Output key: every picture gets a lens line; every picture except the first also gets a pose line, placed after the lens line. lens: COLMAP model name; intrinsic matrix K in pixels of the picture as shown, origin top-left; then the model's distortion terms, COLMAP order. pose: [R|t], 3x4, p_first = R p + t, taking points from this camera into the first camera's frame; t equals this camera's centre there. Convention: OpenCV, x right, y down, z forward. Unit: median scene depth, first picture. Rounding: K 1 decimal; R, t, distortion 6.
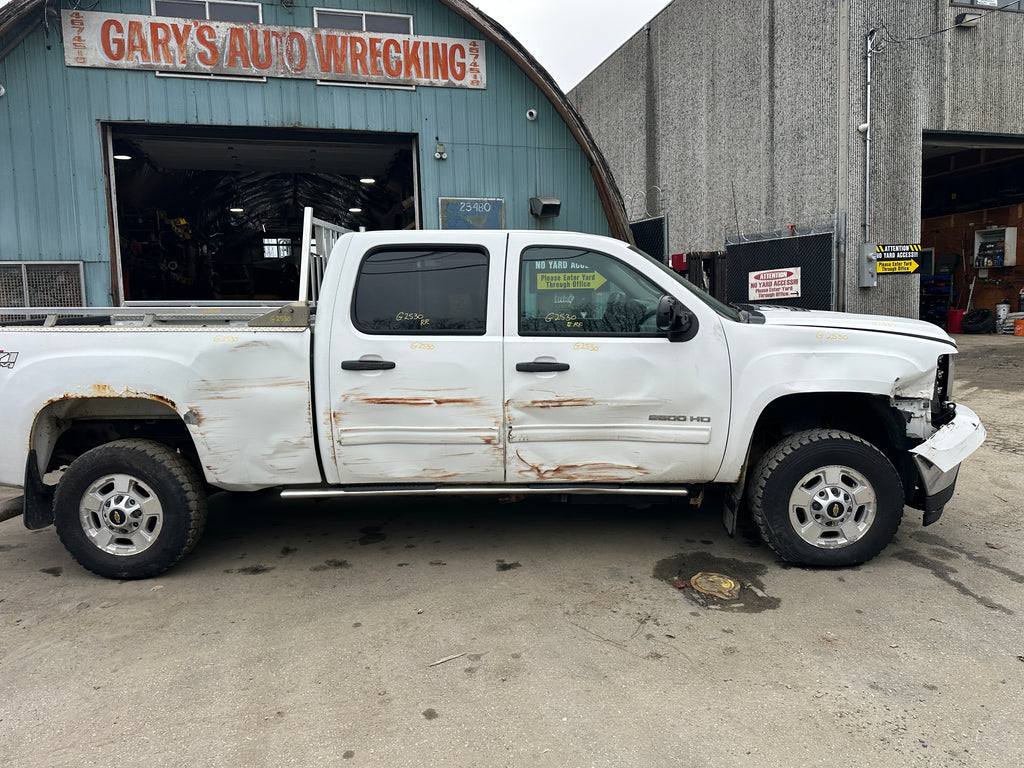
lens RADIAL K [[715.6, 0, 519.7], [0, 715.6, 384.9], [0, 0, 1]] dist [0.026967, -0.030470]
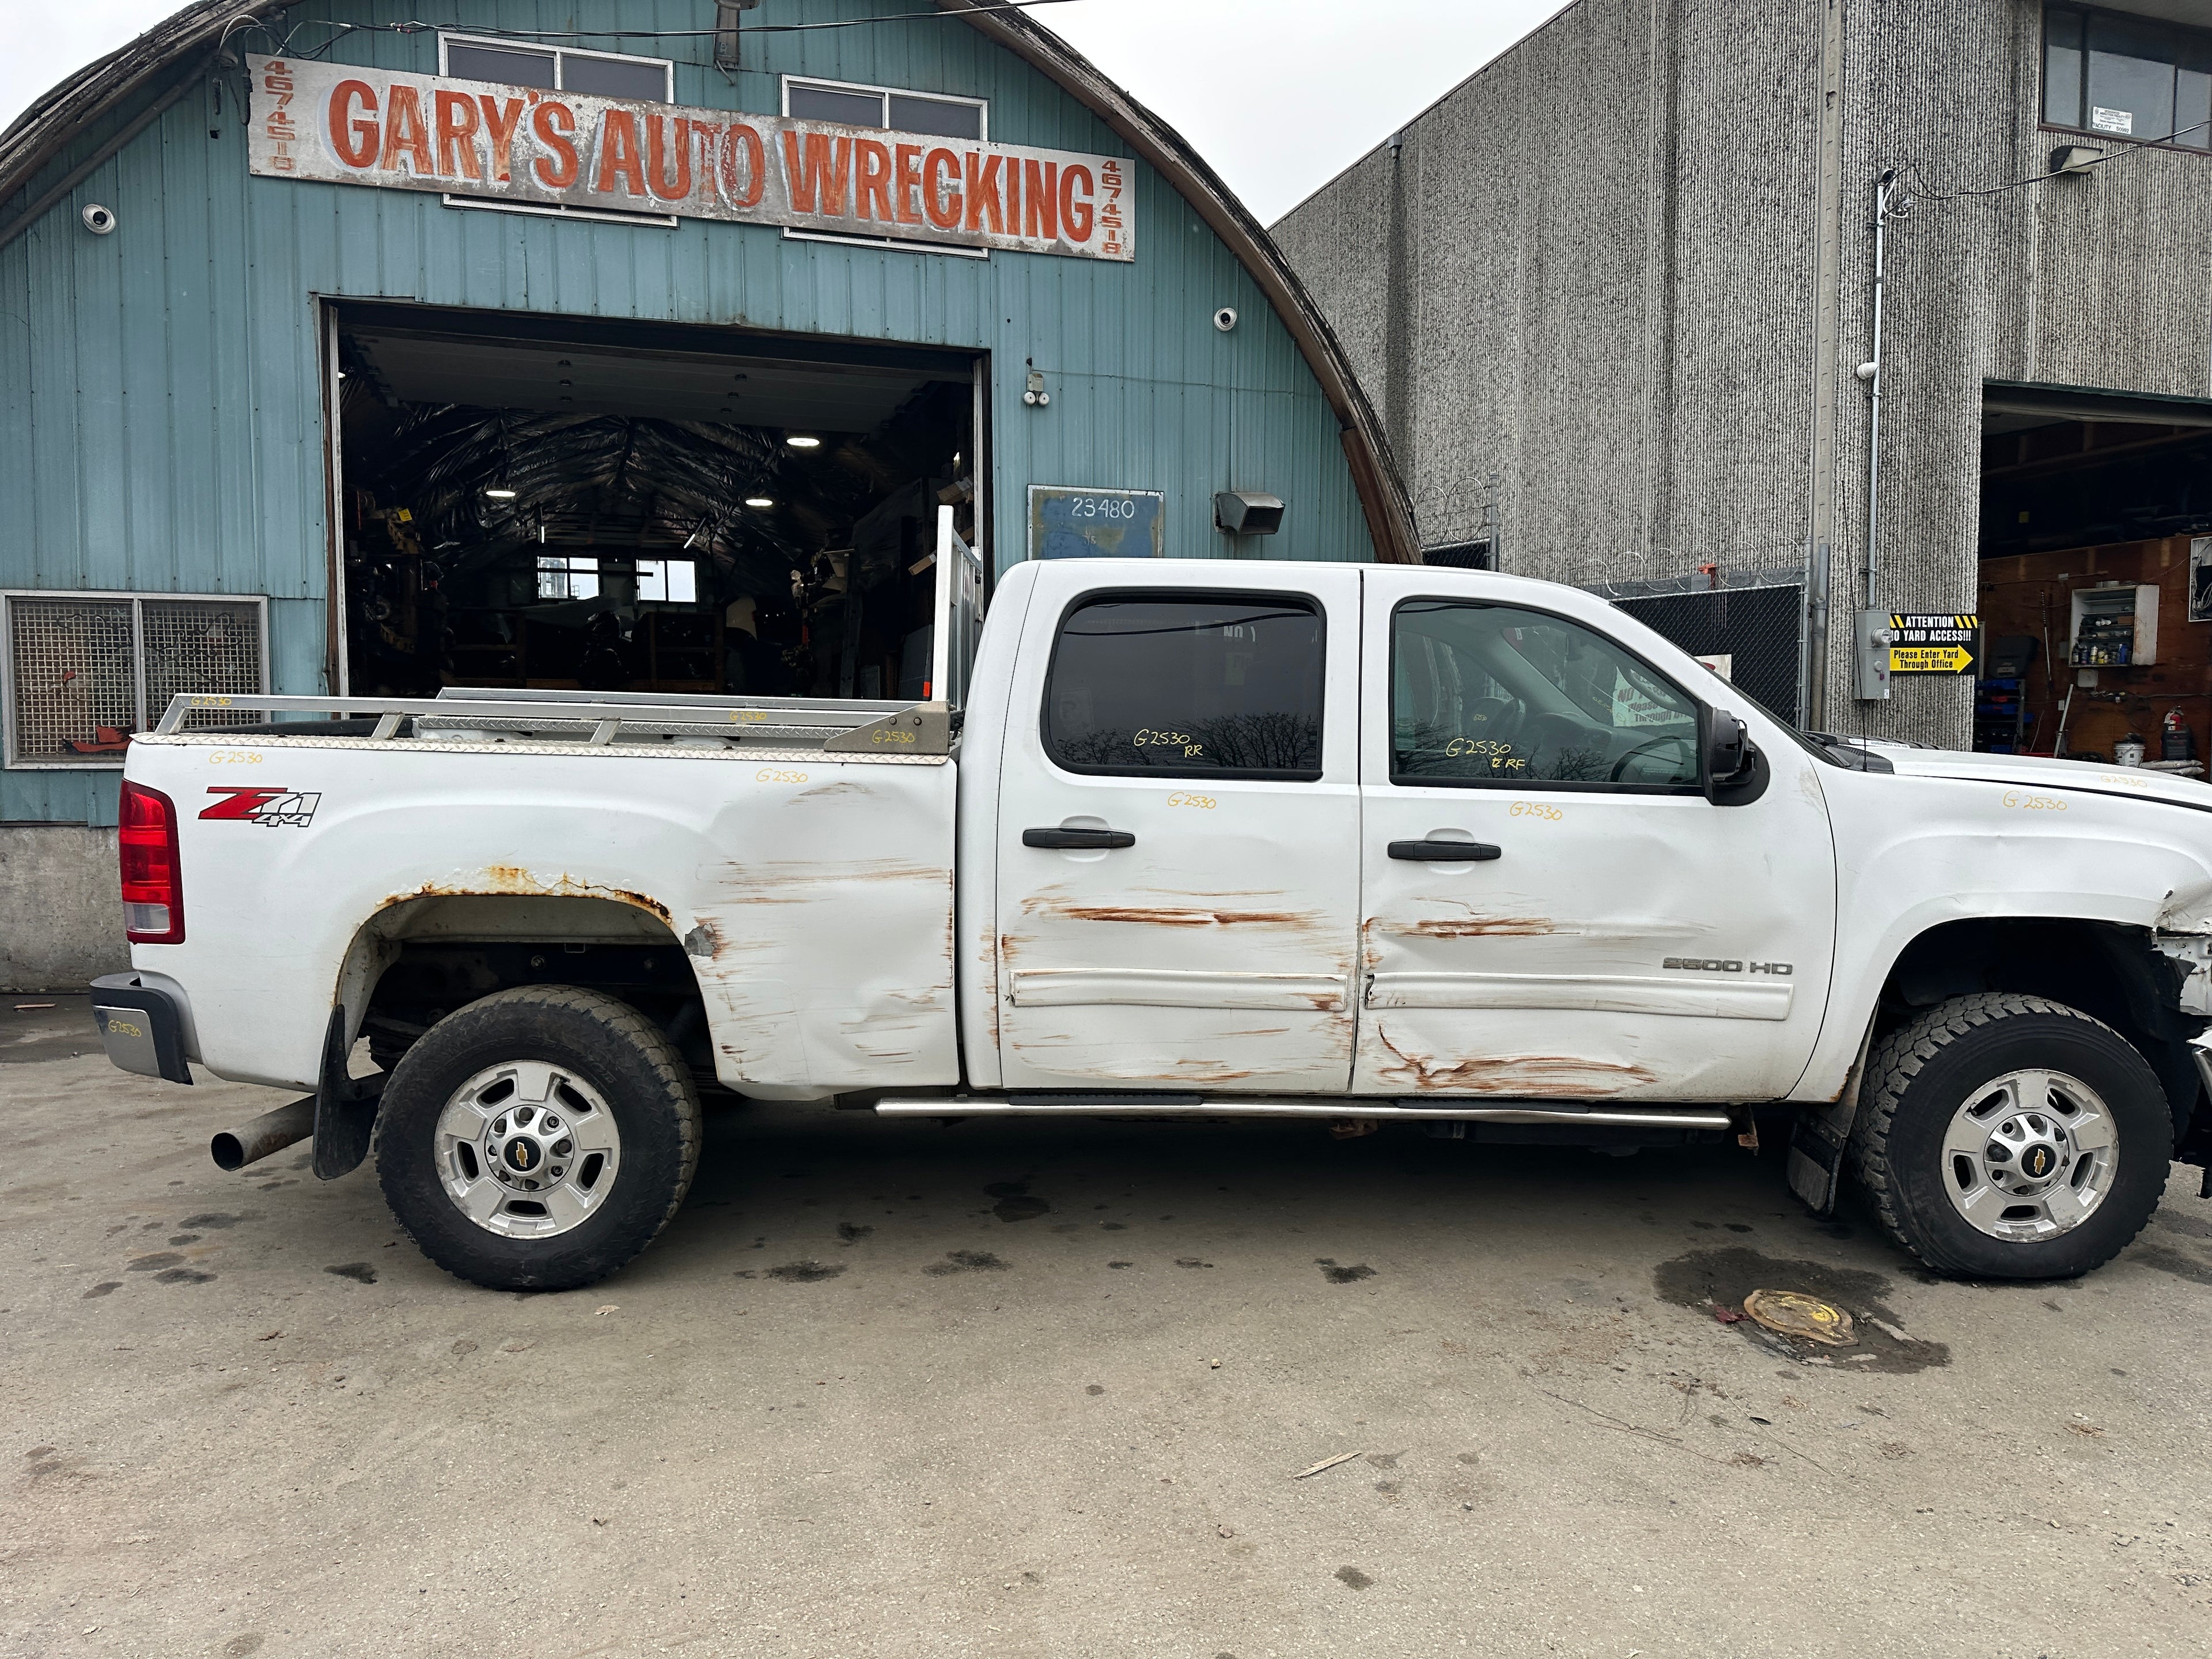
lens RADIAL K [[1542.6, 0, 1120.9], [0, 1542.6, 843.3], [0, 0, 1]] dist [0.040180, -0.050059]
pose [[0.998551, 0.023922, 0.048198, -0.108850], [-0.022490, 0.999296, -0.030038, 0.002500], [-0.048883, 0.028911, 0.998386, -0.009584]]
